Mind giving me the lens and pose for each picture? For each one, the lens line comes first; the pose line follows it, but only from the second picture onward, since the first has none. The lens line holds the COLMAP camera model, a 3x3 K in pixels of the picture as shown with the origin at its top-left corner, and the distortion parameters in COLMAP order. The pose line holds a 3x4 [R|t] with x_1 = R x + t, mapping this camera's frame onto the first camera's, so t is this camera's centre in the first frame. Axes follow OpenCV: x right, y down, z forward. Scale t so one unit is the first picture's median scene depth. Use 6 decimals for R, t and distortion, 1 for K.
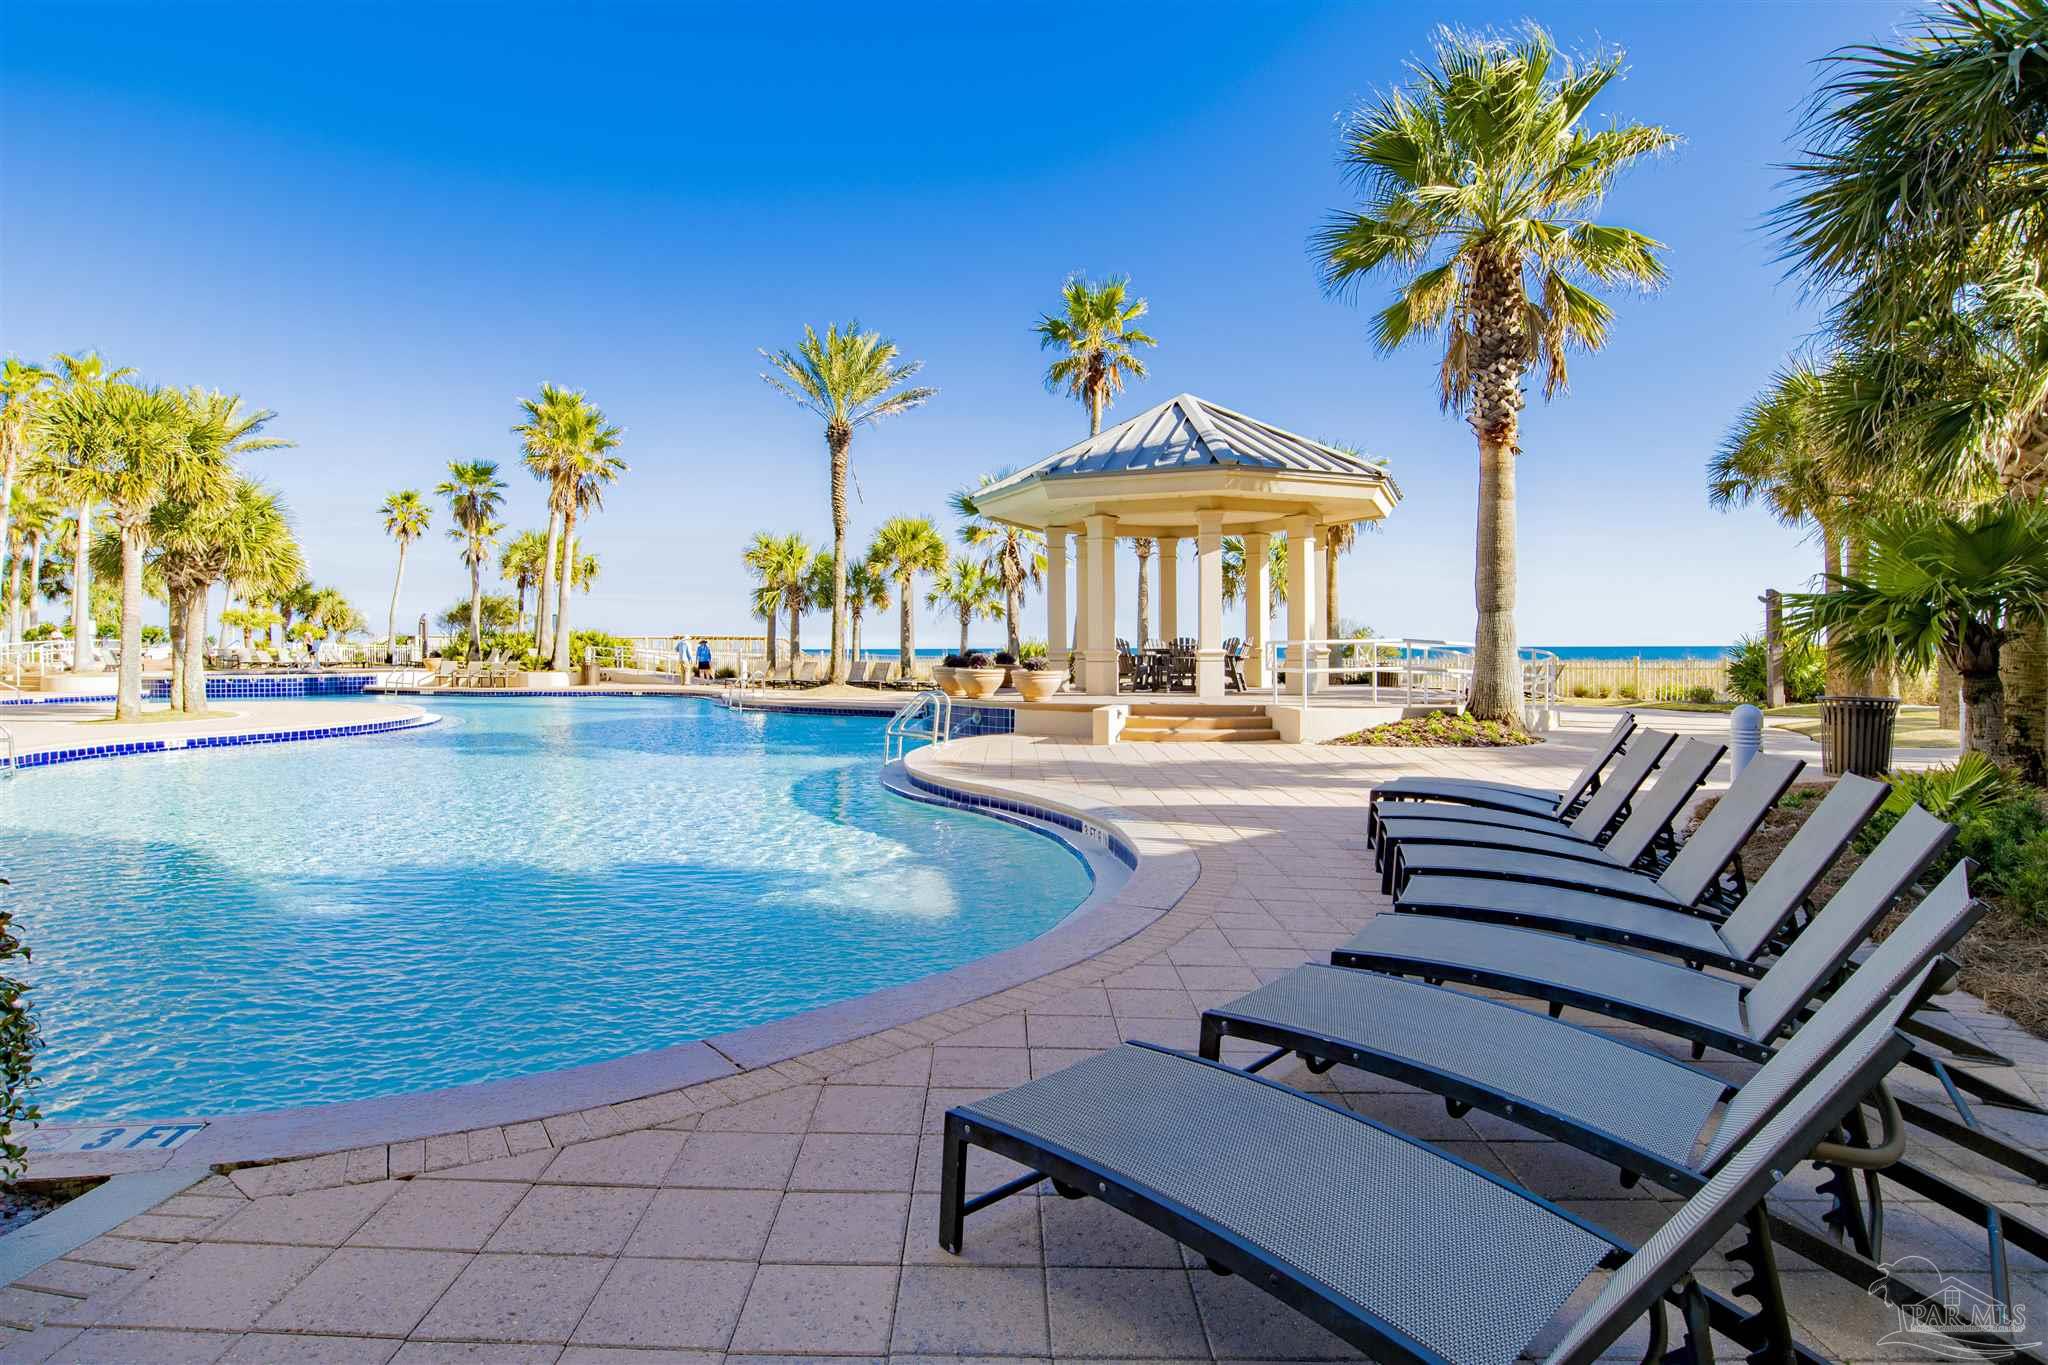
lens RADIAL K [[1179.7, 0, 999.0], [0, 1179.7, 648.9], [0, 0, 1]] dist [-0.033201, 0.015293]
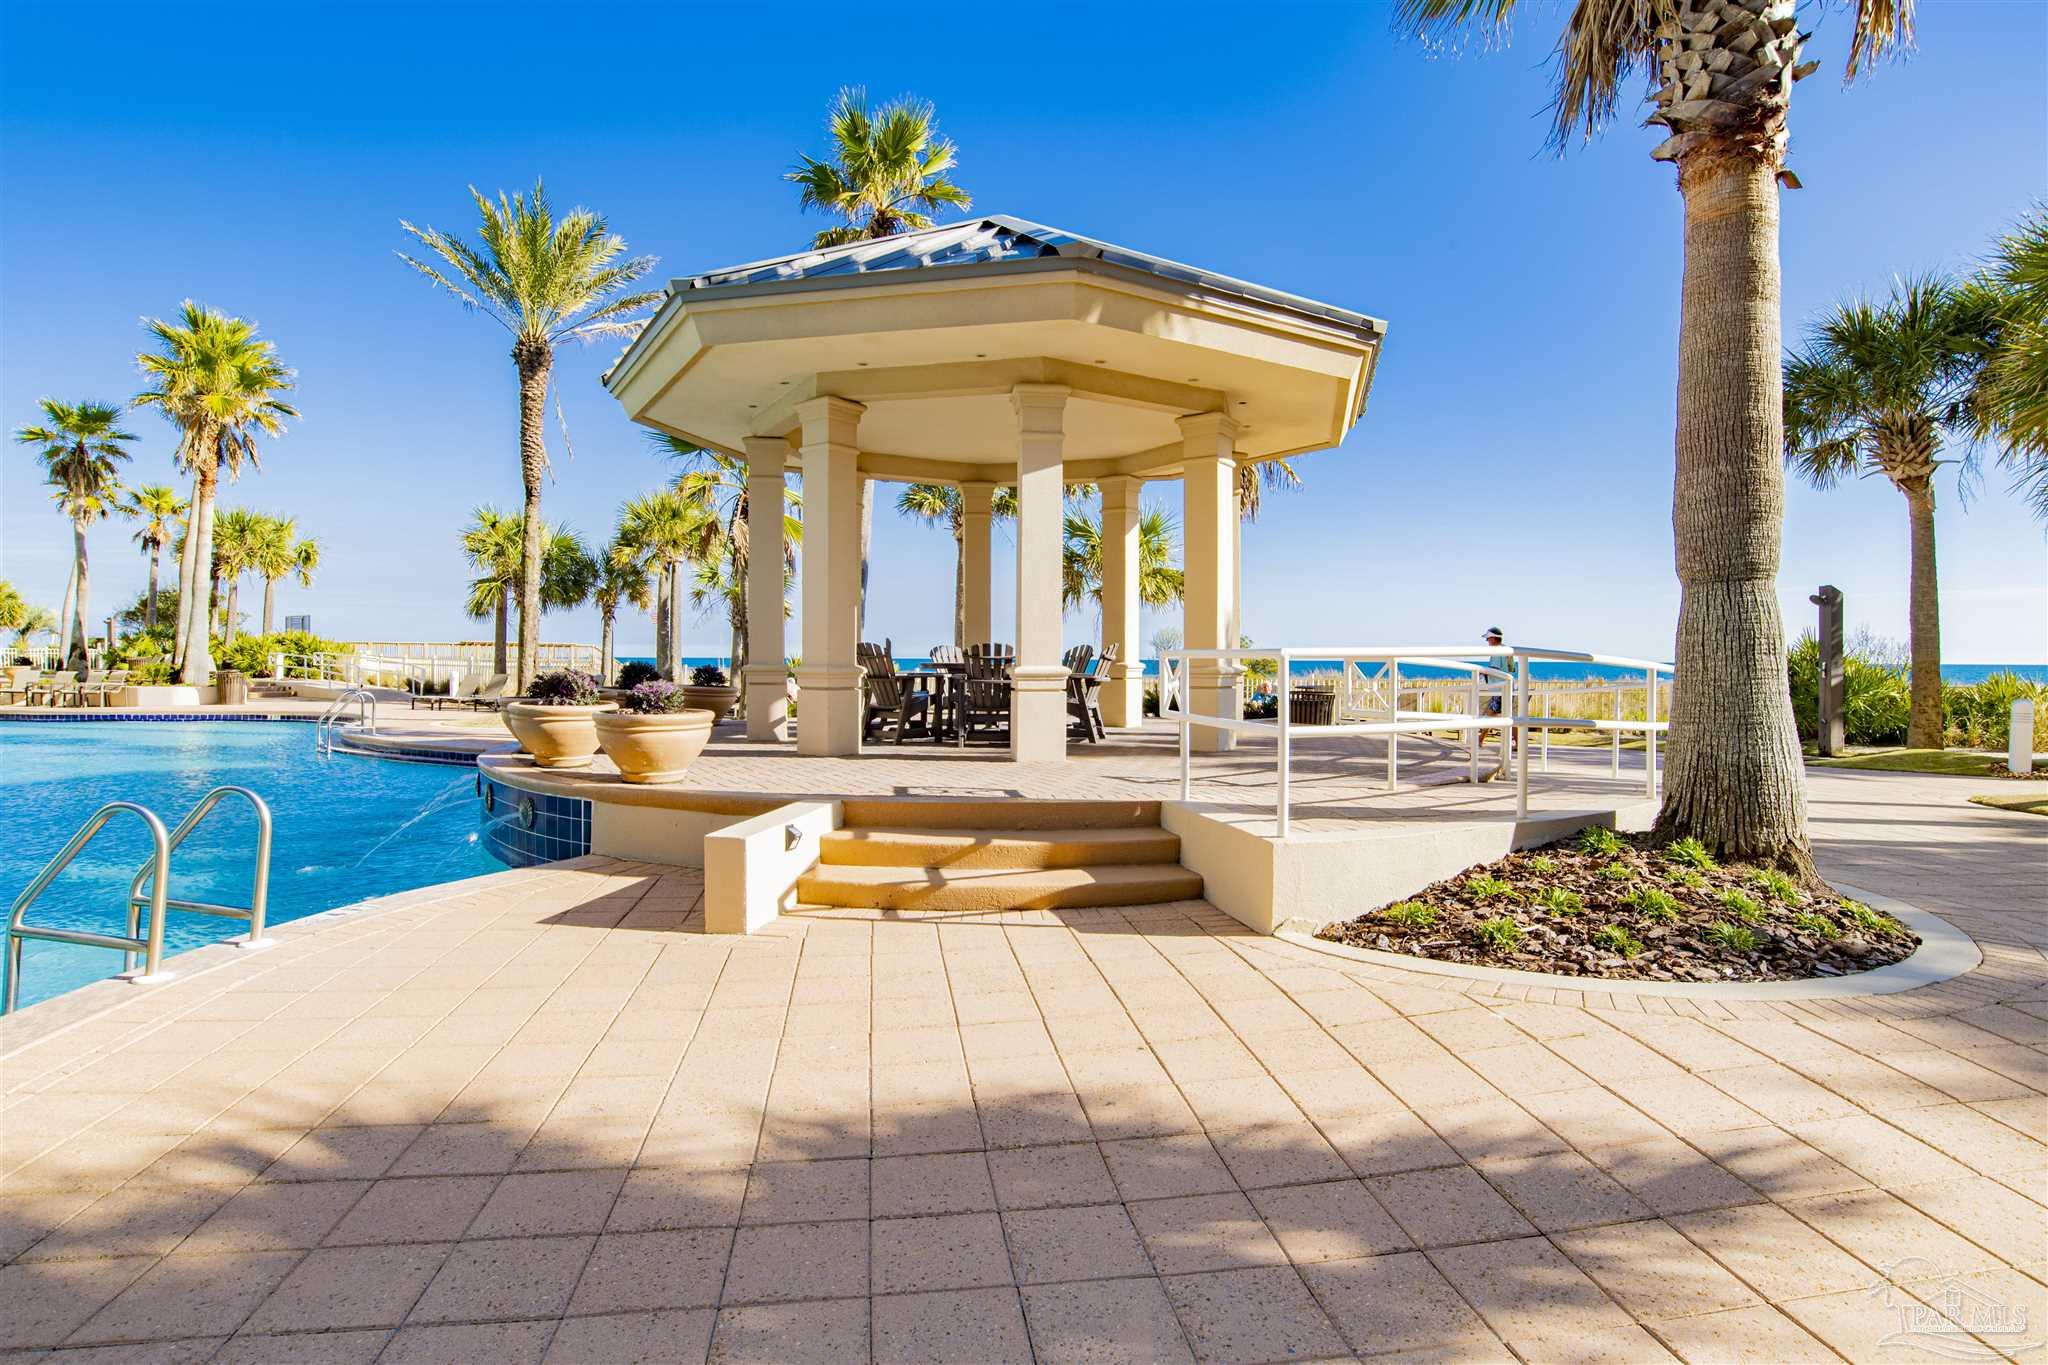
lens RADIAL K [[1089.5, 0, 1012.4], [0, 1089.5, 681.0], [0, 0, 1]] dist [0.000849, 0.002674]
pose [[0.990363, 0.005877, 0.138372, 0.072405], [-0.008550, 0.999788, 0.018731, -0.001432], [-0.138232, -0.019734, 0.990203, 0.377492]]
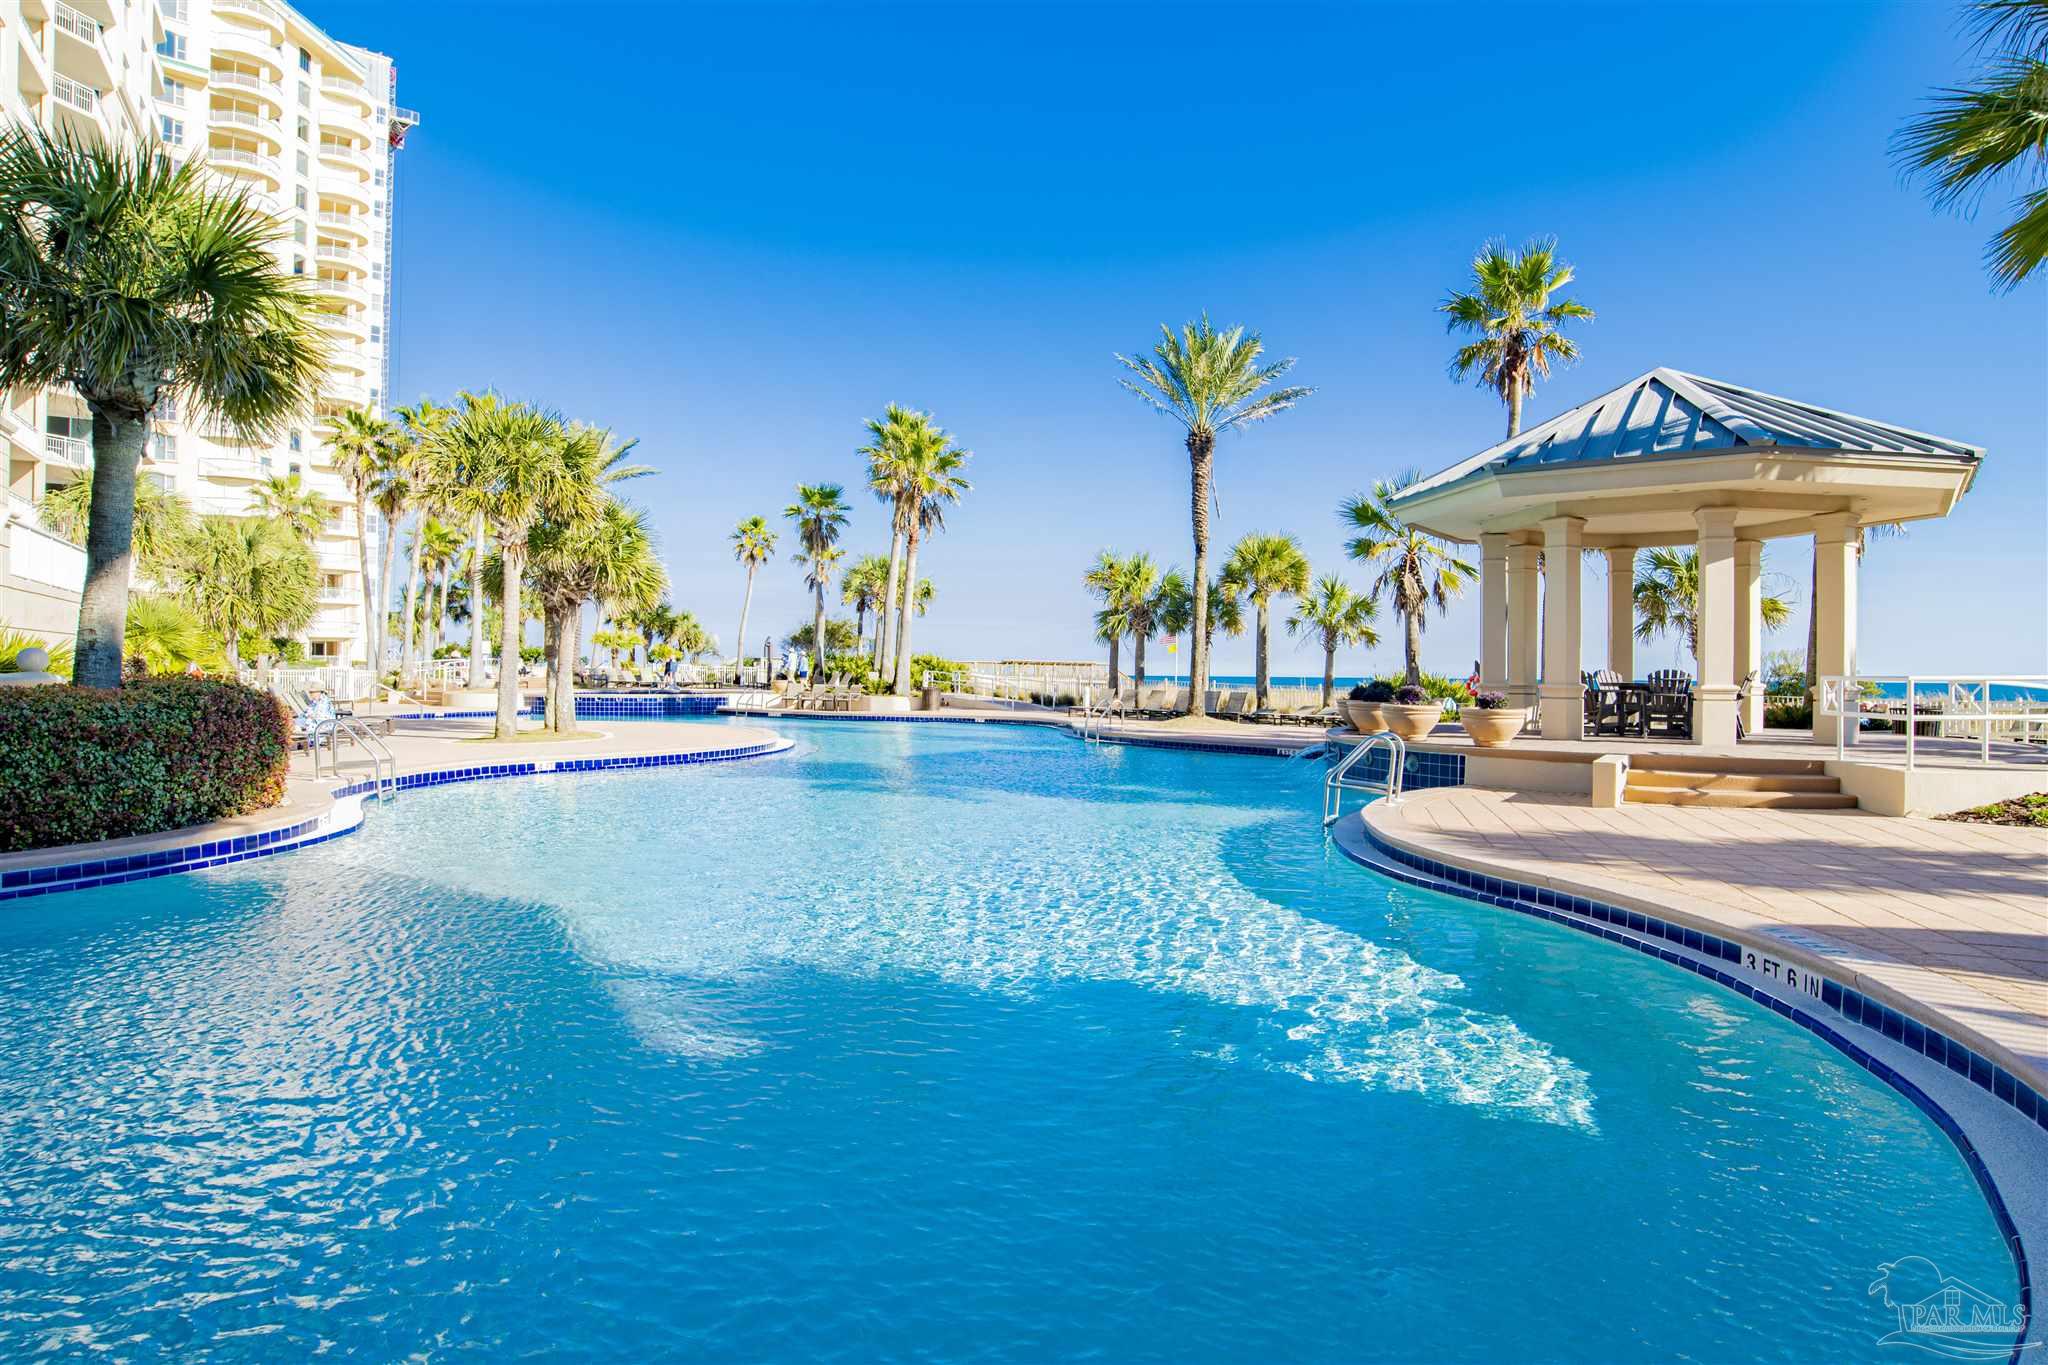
lens RADIAL K [[1191.1, 0, 1032.2], [0, 1191.1, 676.3], [0, 0, 1]] dist [-0.026957, 0.017921]
pose [[0.972596, 0.013585, -0.232103, -0.056314], [-0.013537, 0.999907, 0.001804, -0.000563], [0.232106, 0.001388, 0.972689, 0.088880]]
